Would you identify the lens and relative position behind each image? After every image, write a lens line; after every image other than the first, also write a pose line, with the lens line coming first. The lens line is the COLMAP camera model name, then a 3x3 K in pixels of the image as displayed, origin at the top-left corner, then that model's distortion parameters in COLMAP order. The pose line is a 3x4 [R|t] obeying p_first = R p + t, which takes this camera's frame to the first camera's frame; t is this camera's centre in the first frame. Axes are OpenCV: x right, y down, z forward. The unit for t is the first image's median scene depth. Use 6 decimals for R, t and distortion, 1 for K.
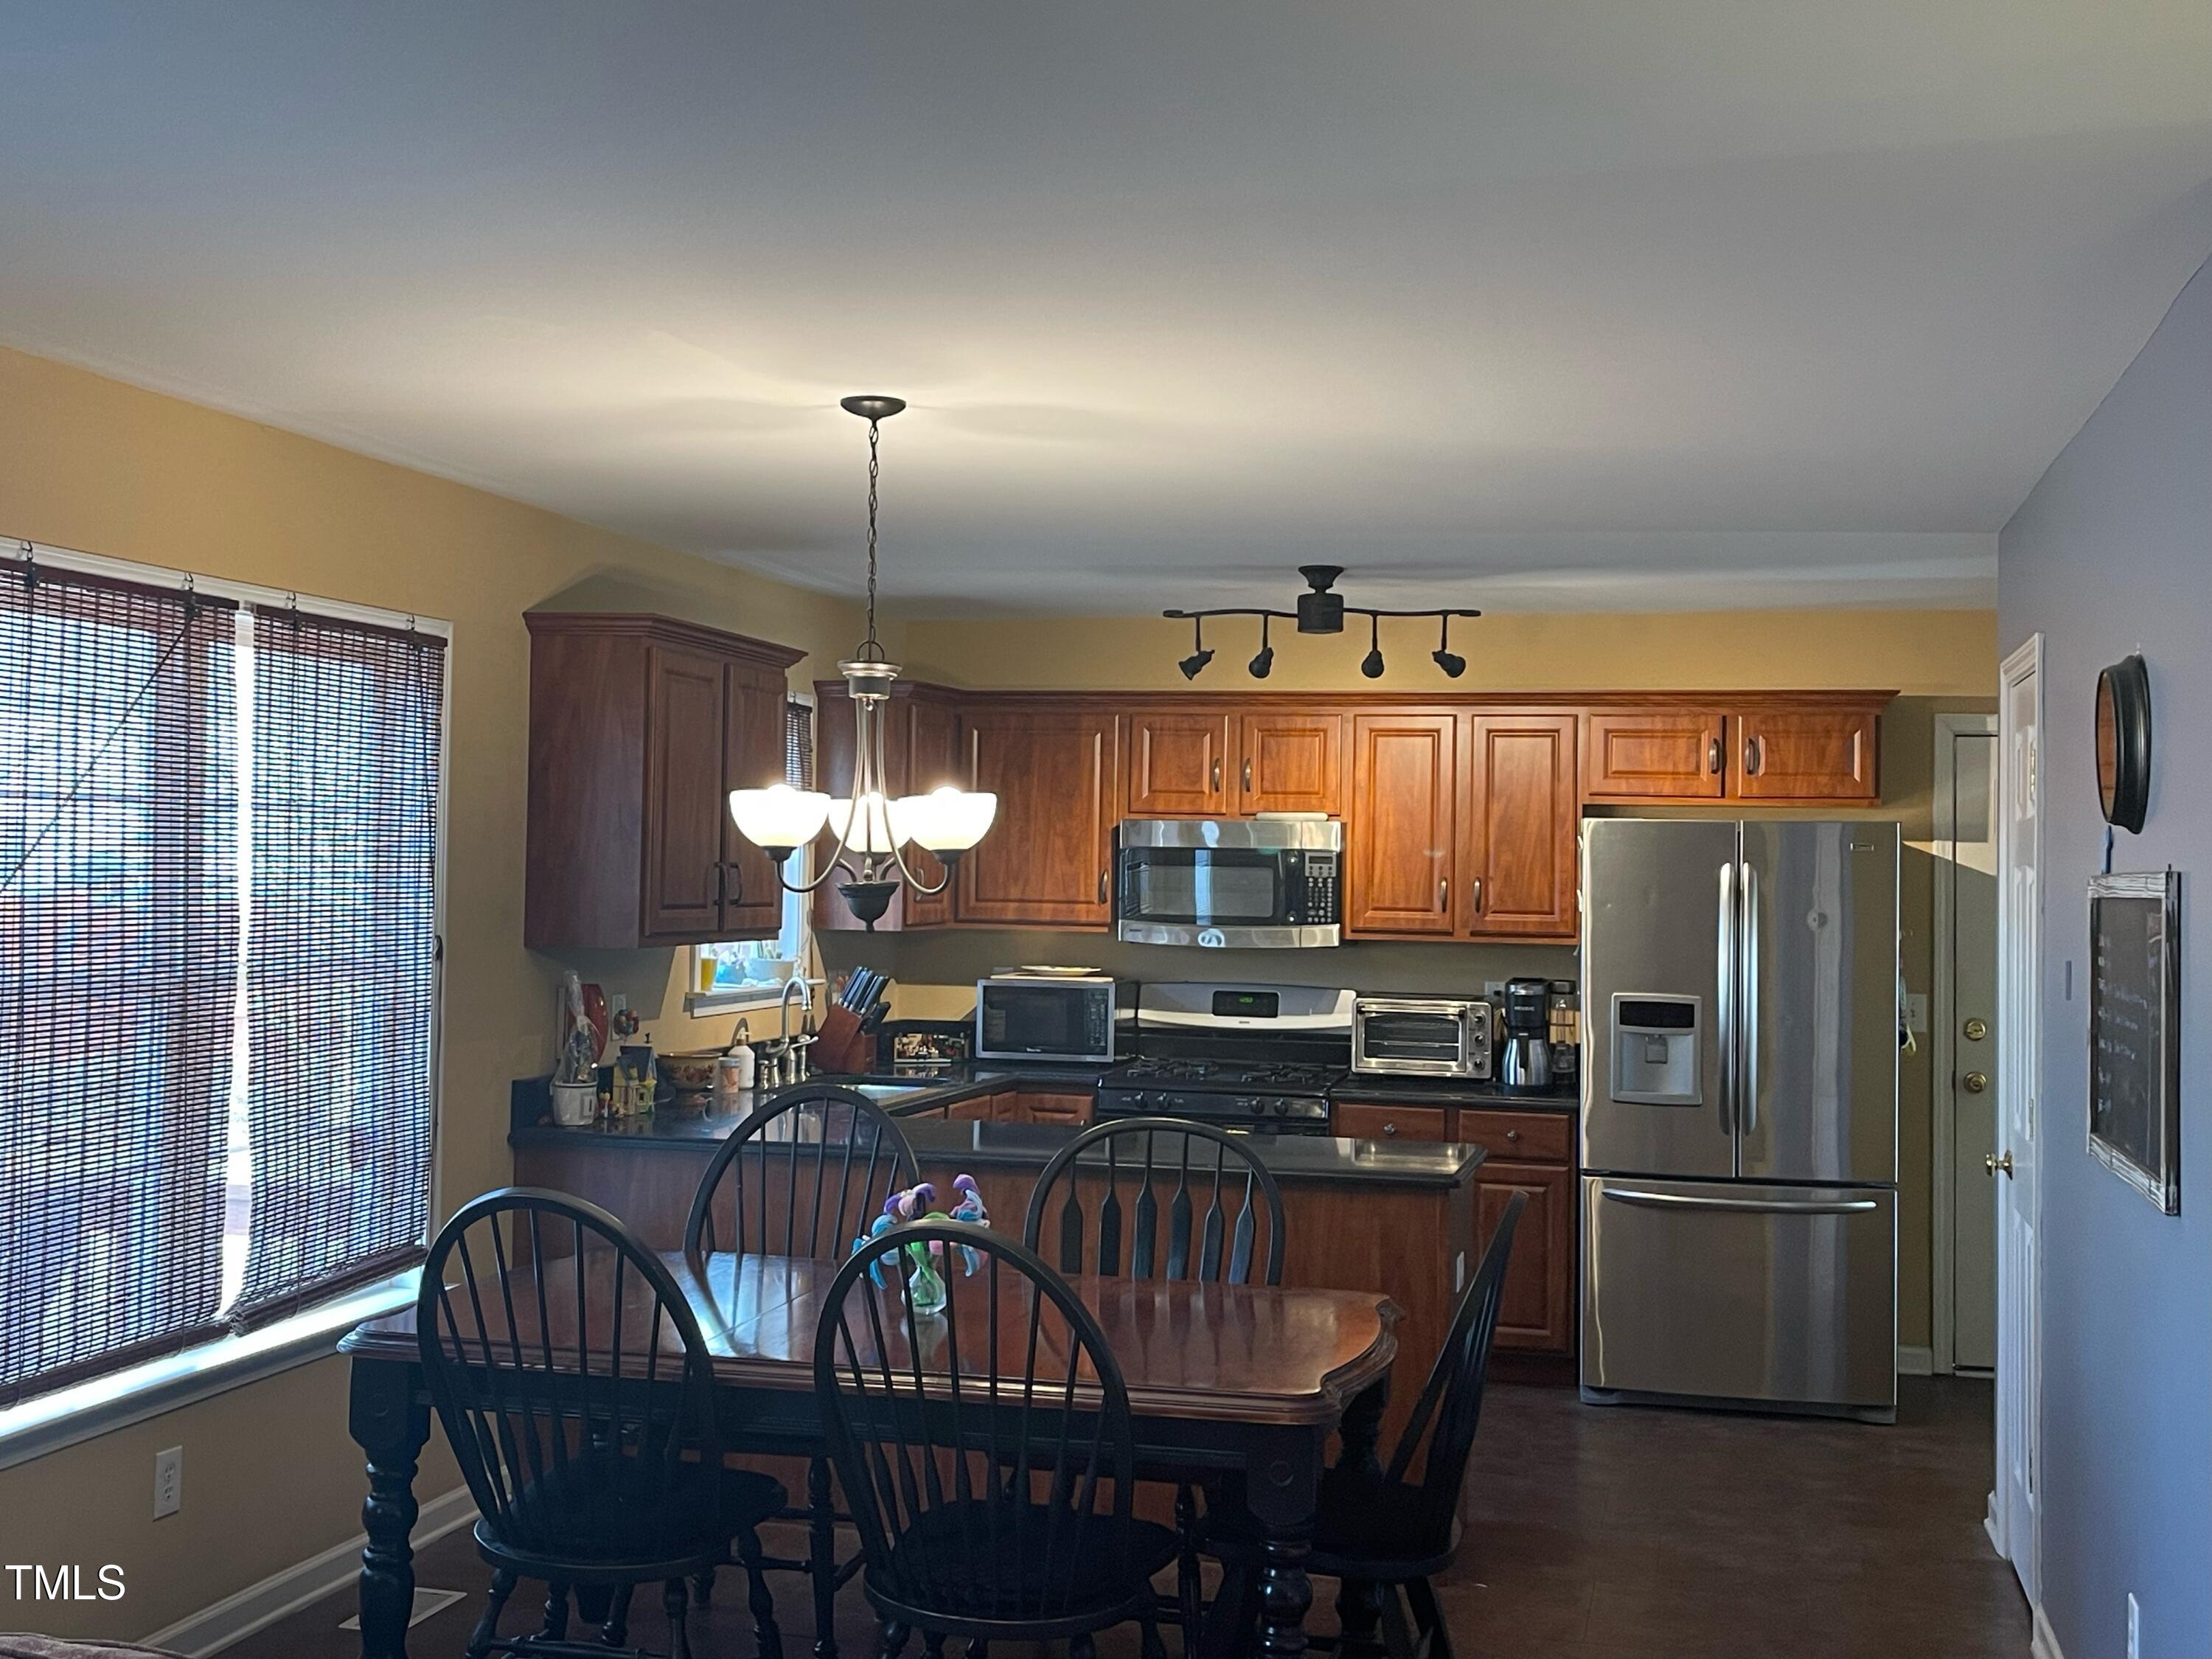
lens RADIAL K [[2399.8, 0, 1106.0], [0, 2399.8, 829.5], [0, 0, 1]] dist [0.121536, -0.297546]
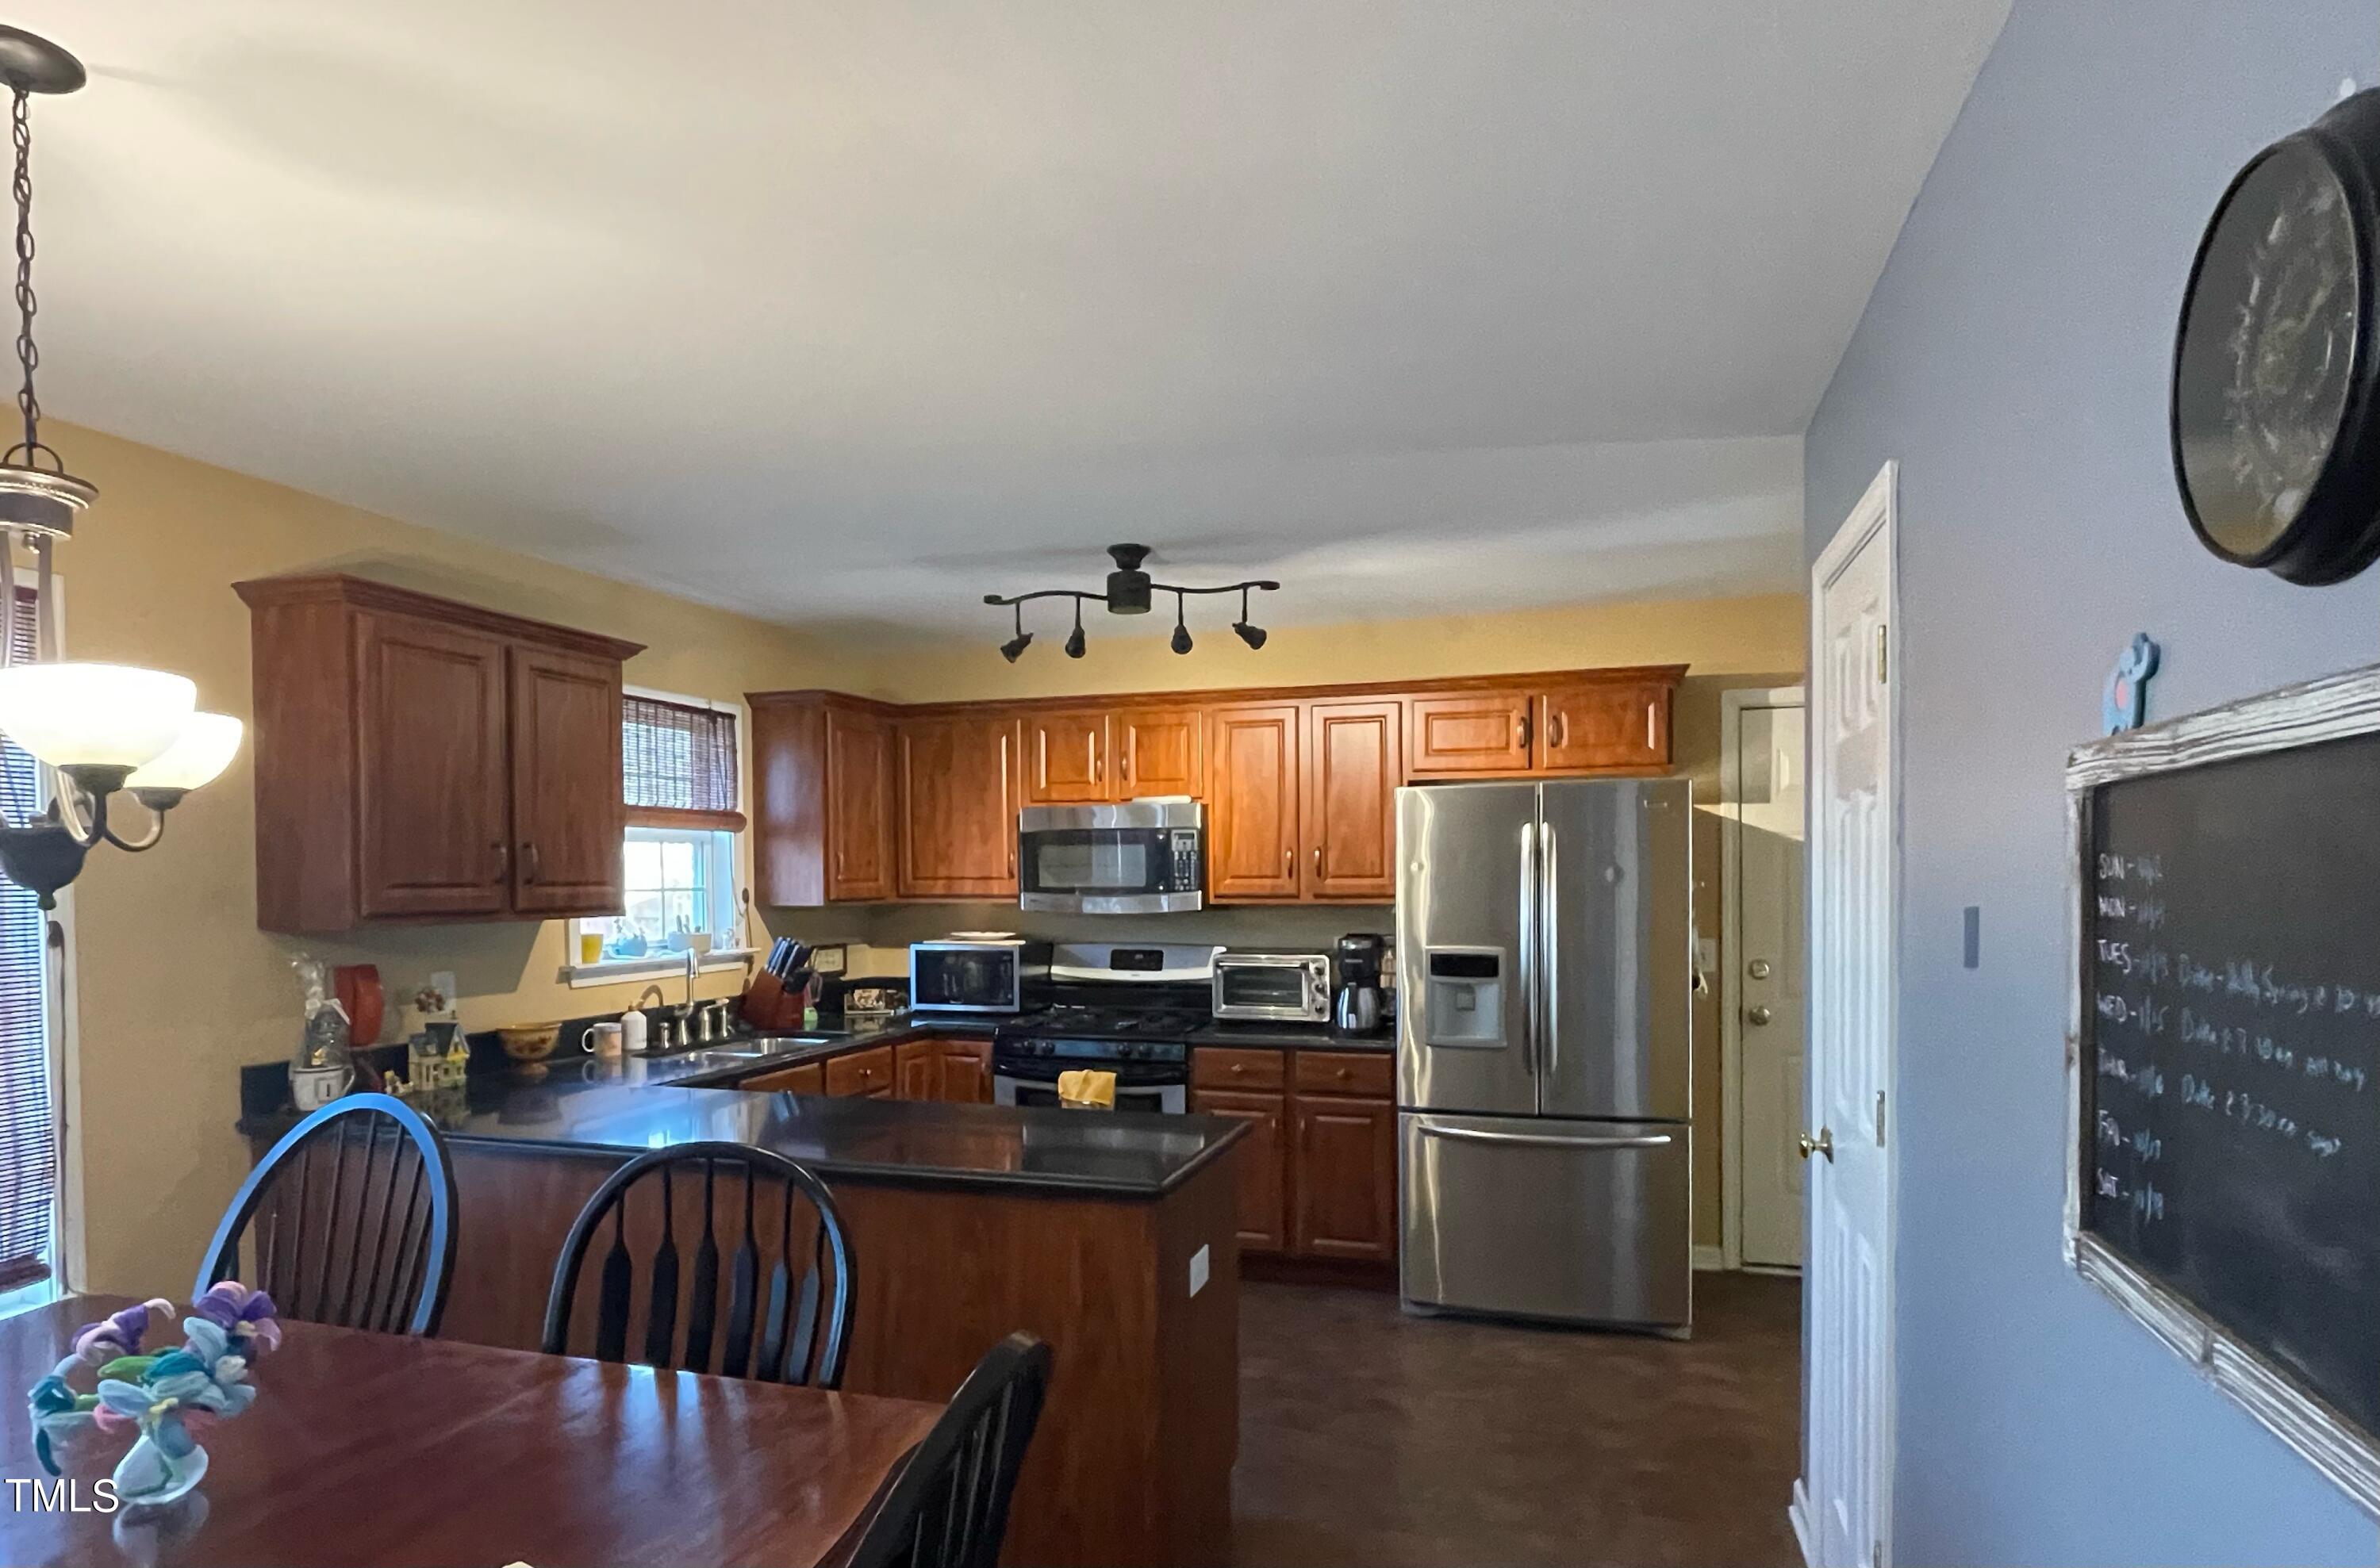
lens RADIAL K [[1283.0, 0, 1176.2], [0, 1283.0, 903.3], [0, 0, 1]] dist [0.017632, -0.000402]
pose [[0.997874, -0.023504, -0.060795, 0.125305], [0.025954, 0.998869, 0.039833, 0.020771], [0.059790, -0.041326, 0.997355, 0.390166]]
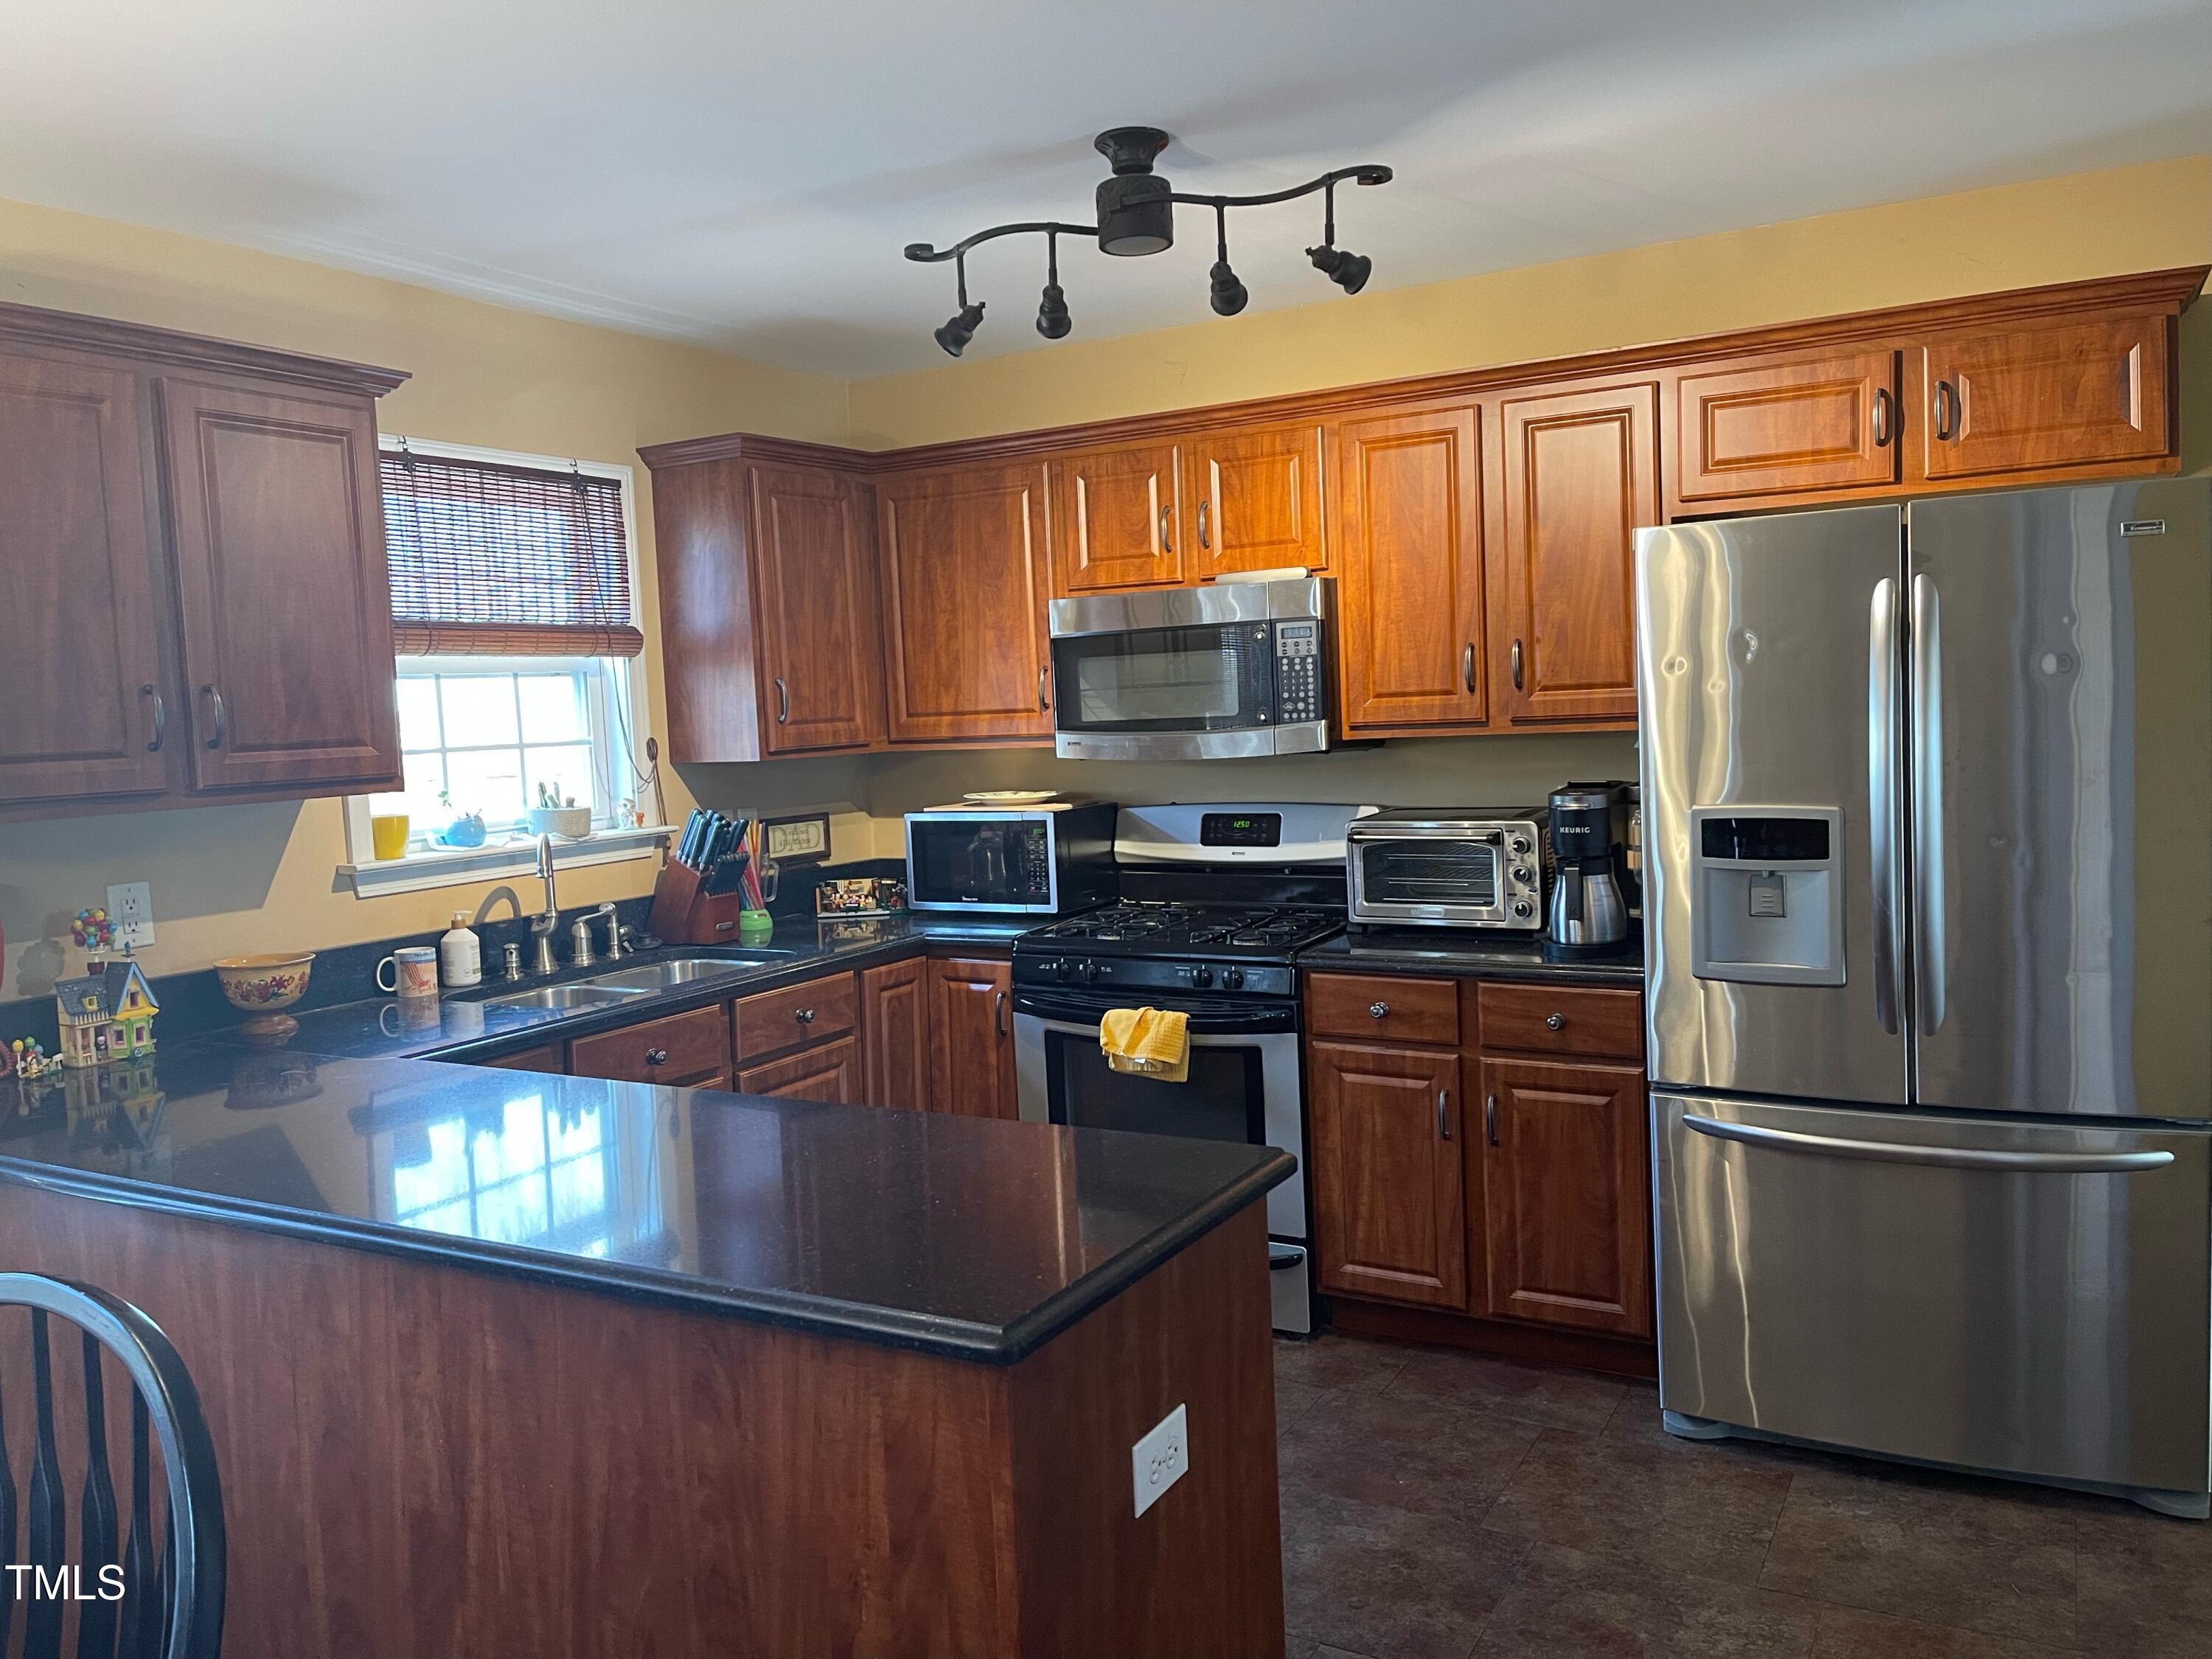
lens RADIAL K [[1645.0, 0, 1094.8], [0, 1645.0, 819.3], [0, 0, 1]] dist [0.036221, -0.004732]
pose [[0.961612, -0.041555, -0.271247, 0.166691], [0.066551, 0.994274, 0.083612, 0.023751], [0.266220, -0.098454, 0.958871, 0.516581]]
